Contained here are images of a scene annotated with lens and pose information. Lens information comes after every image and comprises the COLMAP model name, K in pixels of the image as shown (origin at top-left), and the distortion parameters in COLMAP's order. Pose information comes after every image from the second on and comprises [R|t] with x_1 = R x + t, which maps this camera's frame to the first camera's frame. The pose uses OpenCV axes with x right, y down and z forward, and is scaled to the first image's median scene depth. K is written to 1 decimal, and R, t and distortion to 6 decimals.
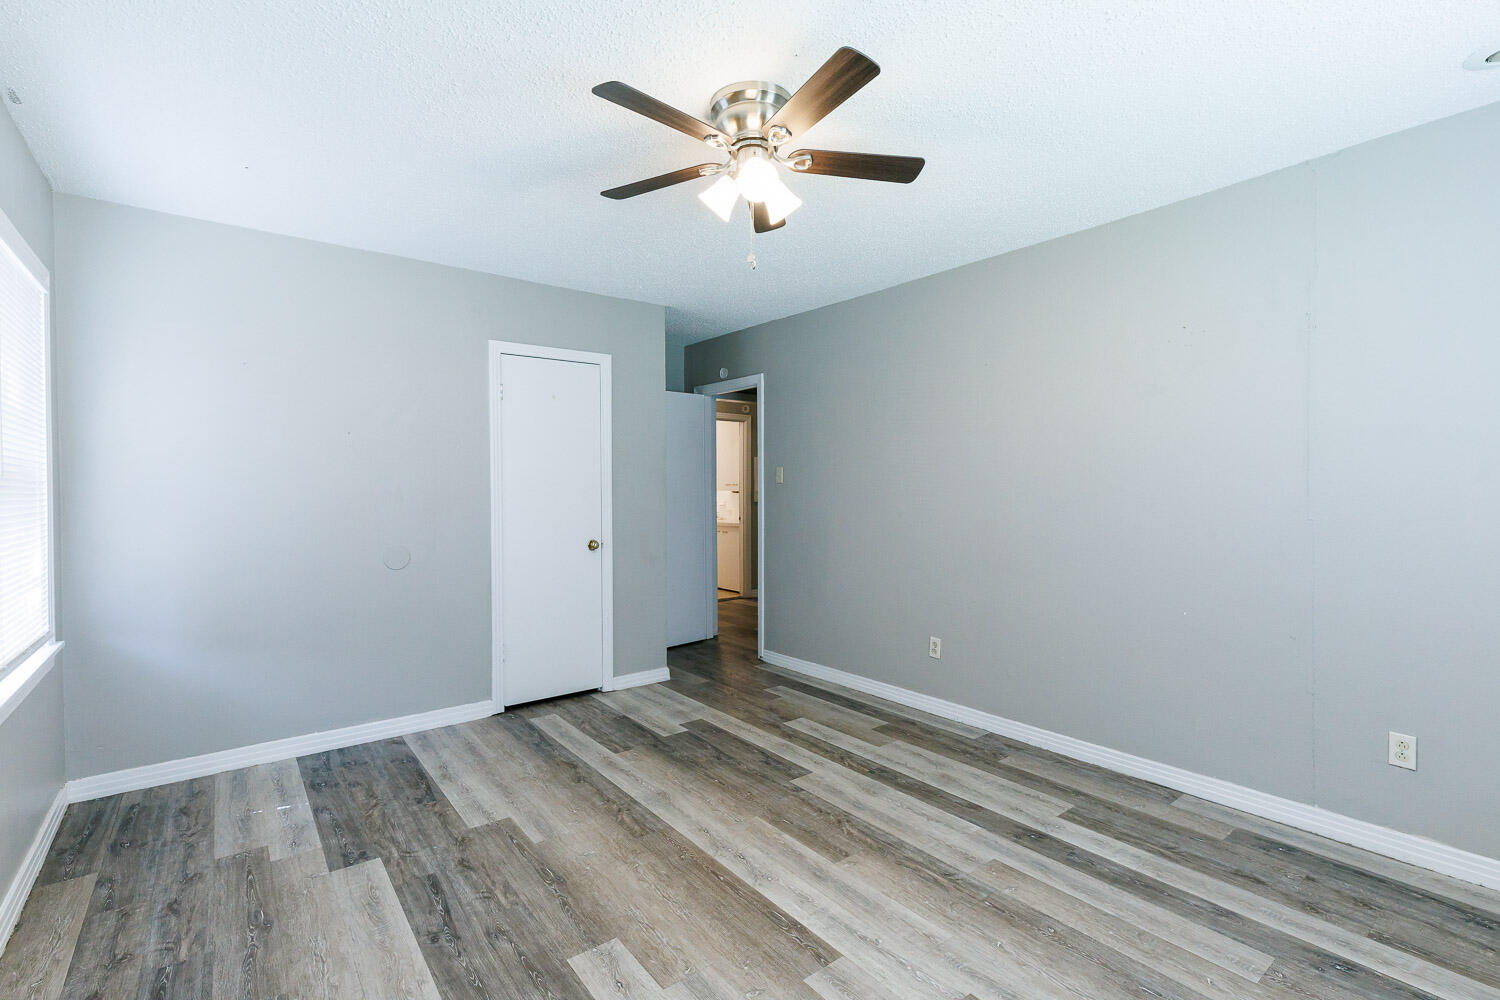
lens RADIAL K [[678.0, 0, 754.7], [0, 678.0, 497.6], [0, 0, 1]] dist [0.000900, 0.000187]
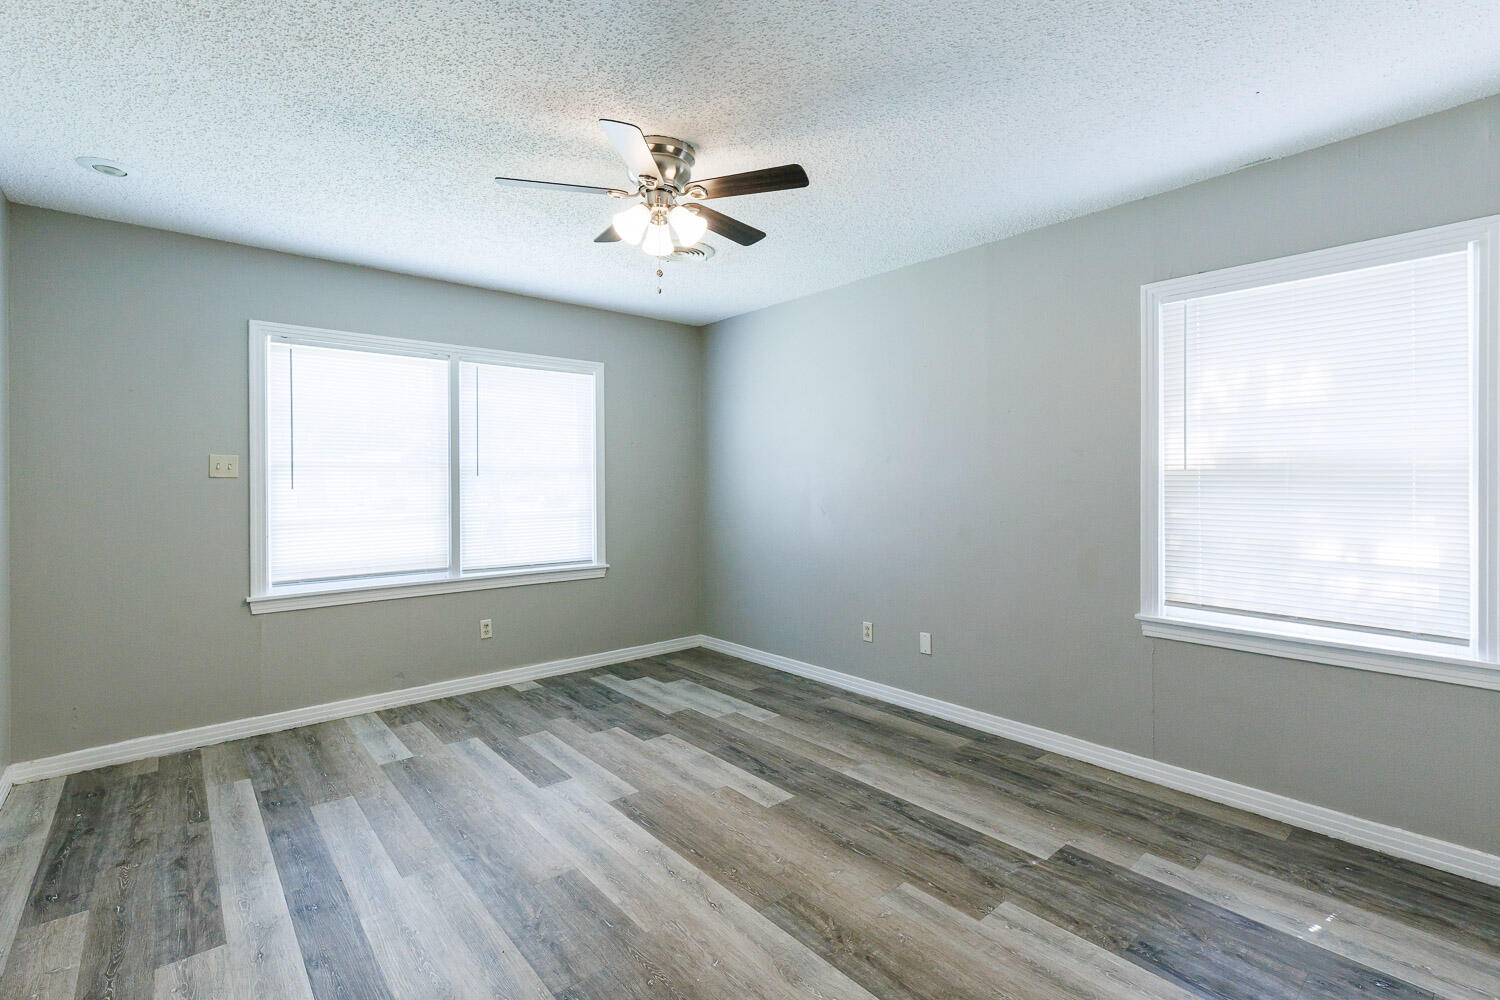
lens RADIAL K [[700.7, 0, 744.9], [0, 700.7, 481.2], [0, 0, 1]] dist [-0.000618, -0.000372]
pose [[-0.999260, 0.007732, -0.037687, -0.089609], [0.007070, 0.999819, 0.017685, -0.031497], [0.037816, 0.017405, -0.999133, 1.988750]]
